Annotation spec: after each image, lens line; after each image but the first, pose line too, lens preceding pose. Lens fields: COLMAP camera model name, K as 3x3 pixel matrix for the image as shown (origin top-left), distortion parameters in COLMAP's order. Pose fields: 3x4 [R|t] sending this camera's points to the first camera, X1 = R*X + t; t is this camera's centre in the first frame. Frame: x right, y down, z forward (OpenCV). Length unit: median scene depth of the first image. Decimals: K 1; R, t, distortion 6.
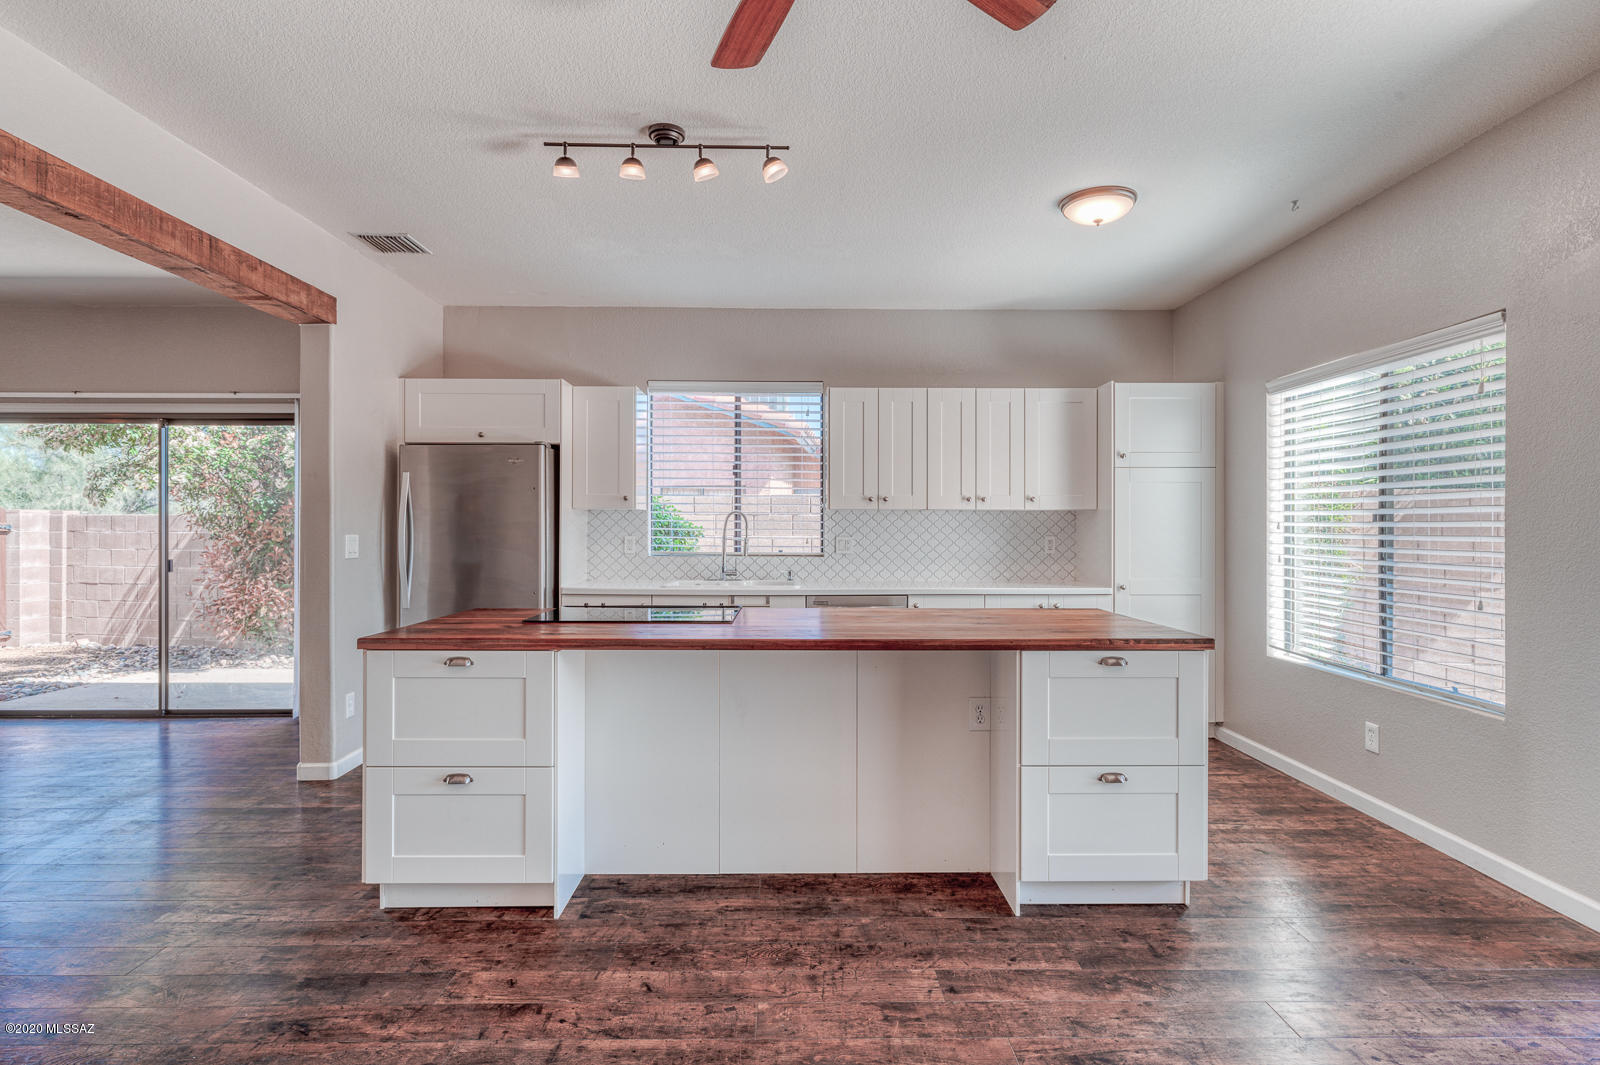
lens RADIAL K [[819.8, 0, 803.4], [0, 819.8, 528.1], [0, 0, 1]] dist [-0.001550, -0.000465]
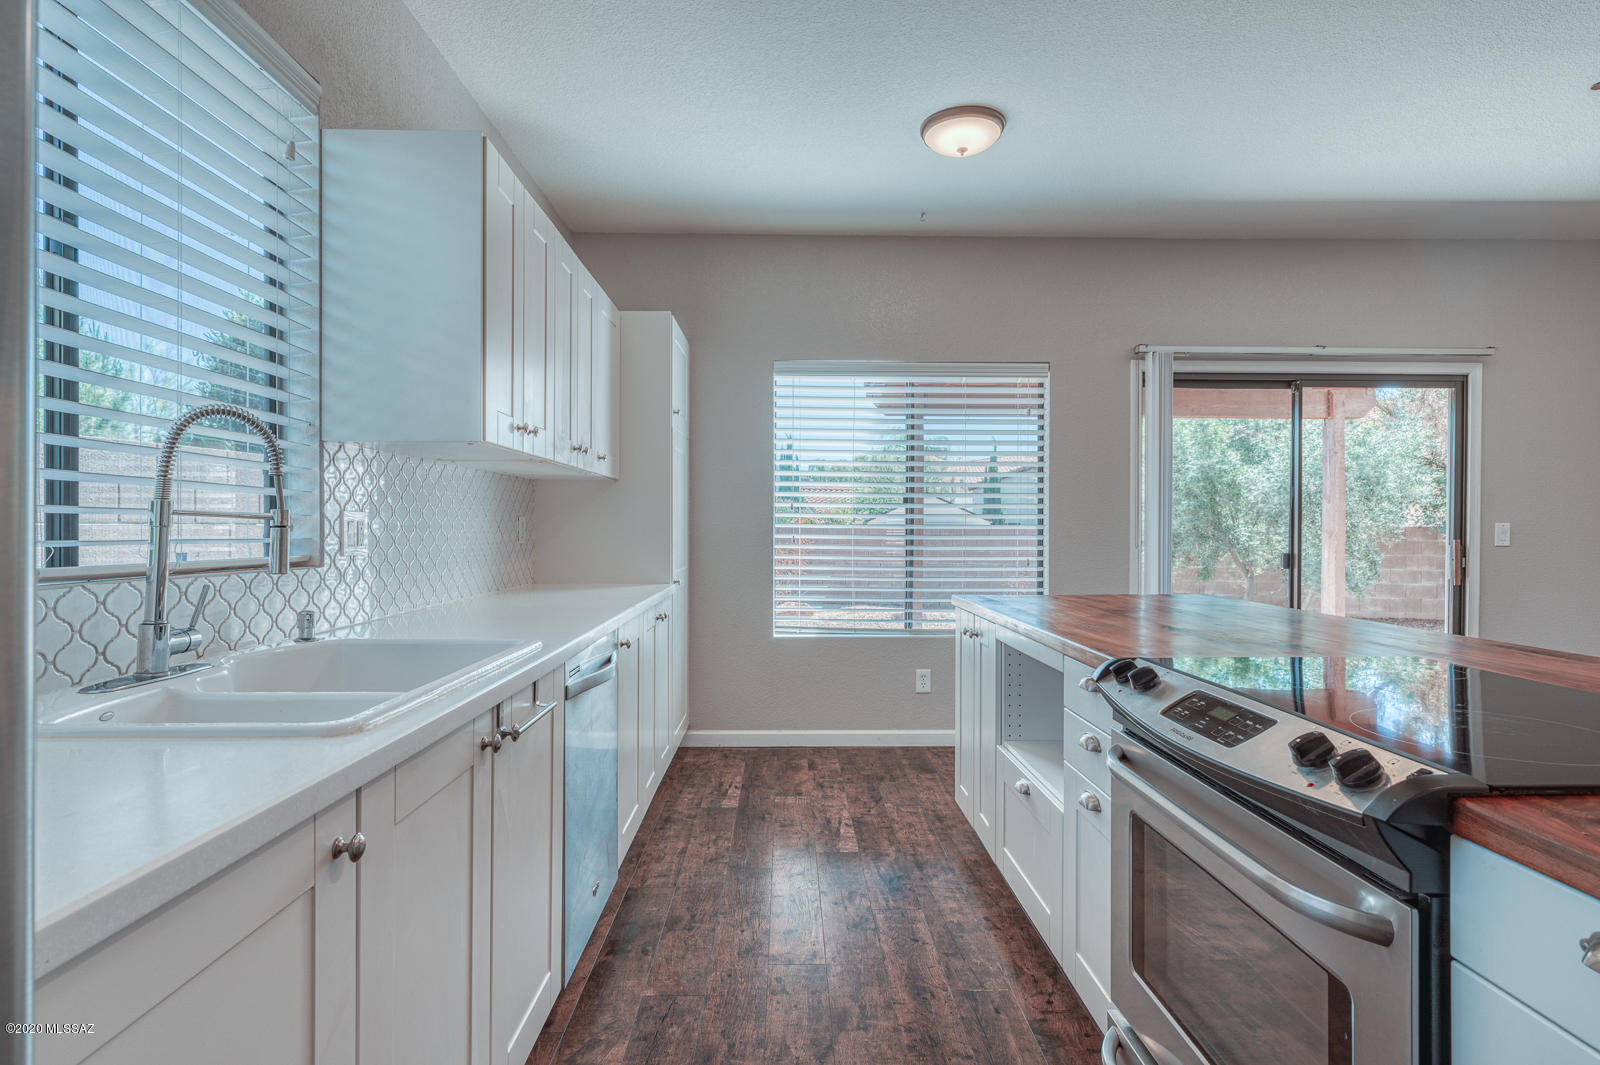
lens RADIAL K [[819.8, 0, 803.4], [0, 819.8, 528.1], [0, 0, 1]] dist [-0.001550, -0.000465]
pose [[-0.008960, -0.003086, 0.999955, -0.462973], [-0.002034, 0.999993, 0.003068, 0.022642], [-0.999958, -0.002006, -0.008967, 1.062926]]
